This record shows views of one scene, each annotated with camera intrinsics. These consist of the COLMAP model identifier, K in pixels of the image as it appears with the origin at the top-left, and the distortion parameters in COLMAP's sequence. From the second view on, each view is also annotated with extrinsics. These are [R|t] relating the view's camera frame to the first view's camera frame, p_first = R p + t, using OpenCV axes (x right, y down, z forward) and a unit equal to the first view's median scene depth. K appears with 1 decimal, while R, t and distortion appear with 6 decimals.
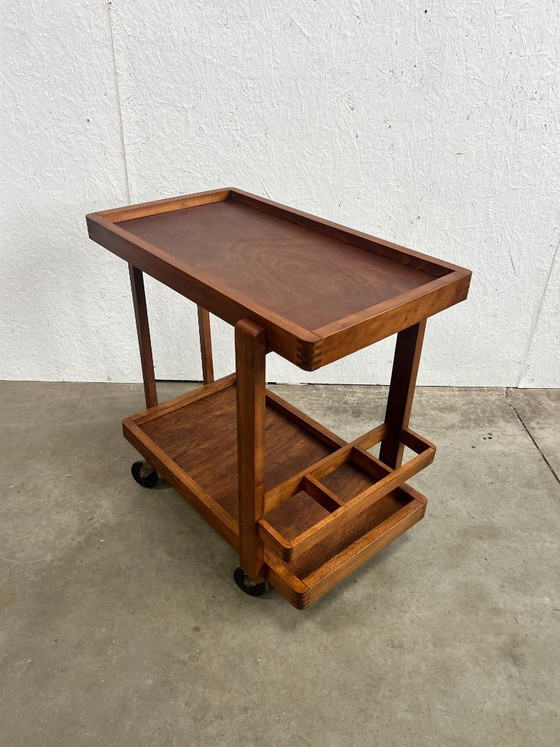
lens RADIAL K [[579.9, 0, 274.8], [0, 579.9, 370.9], [0, 0, 1]] dist [0.036623, -0.041055]
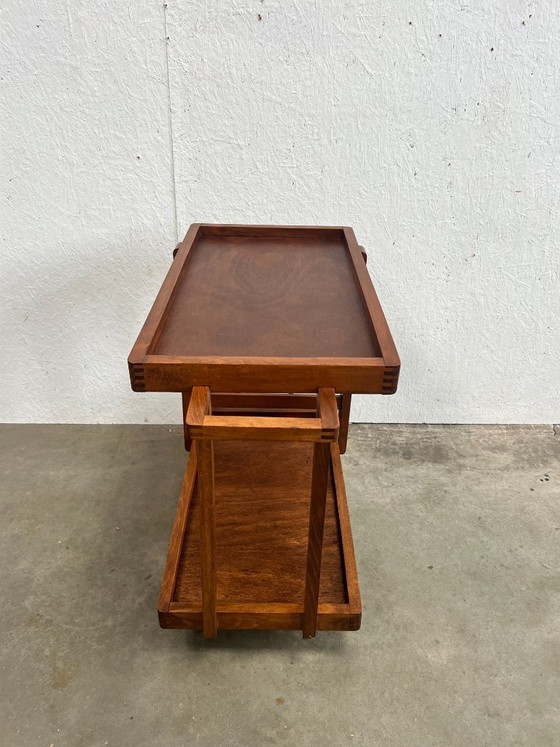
lens RADIAL K [[579.9, 0, 276.4], [0, 579.9, 379.5], [0, 0, 1]] dist [0.036623, -0.041055]
pose [[0.999418, -0.009951, 0.032616, -0.132002], [0.010517, 0.999796, -0.017234, -0.046669], [-0.032438, 0.017567, 0.999319, 0.041481]]
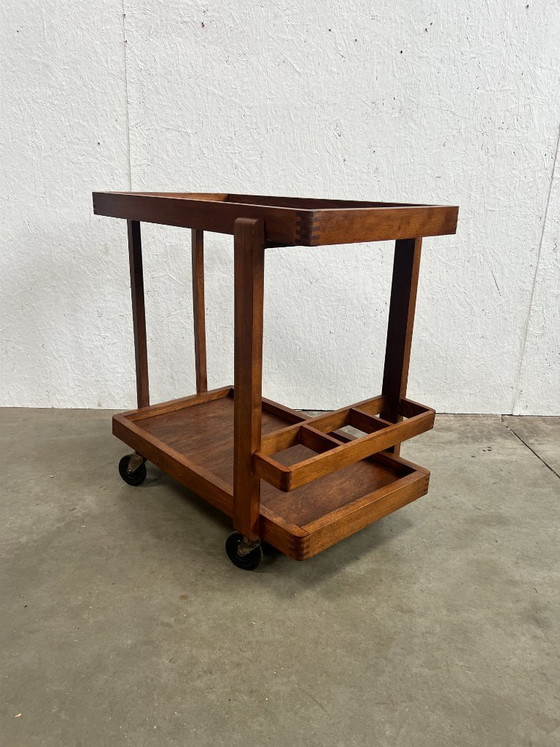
lens RADIAL K [[579.9, 0, 275.2], [0, 579.9, 374.2], [0, 0, 1]] dist [0.036623, -0.041055]
pose [[0.999815, 0.003101, 0.018999, -0.009236], [0.001452, 0.971990, -0.235017, 0.255975], [-0.019196, 0.235001, 0.971806, 0.034603]]
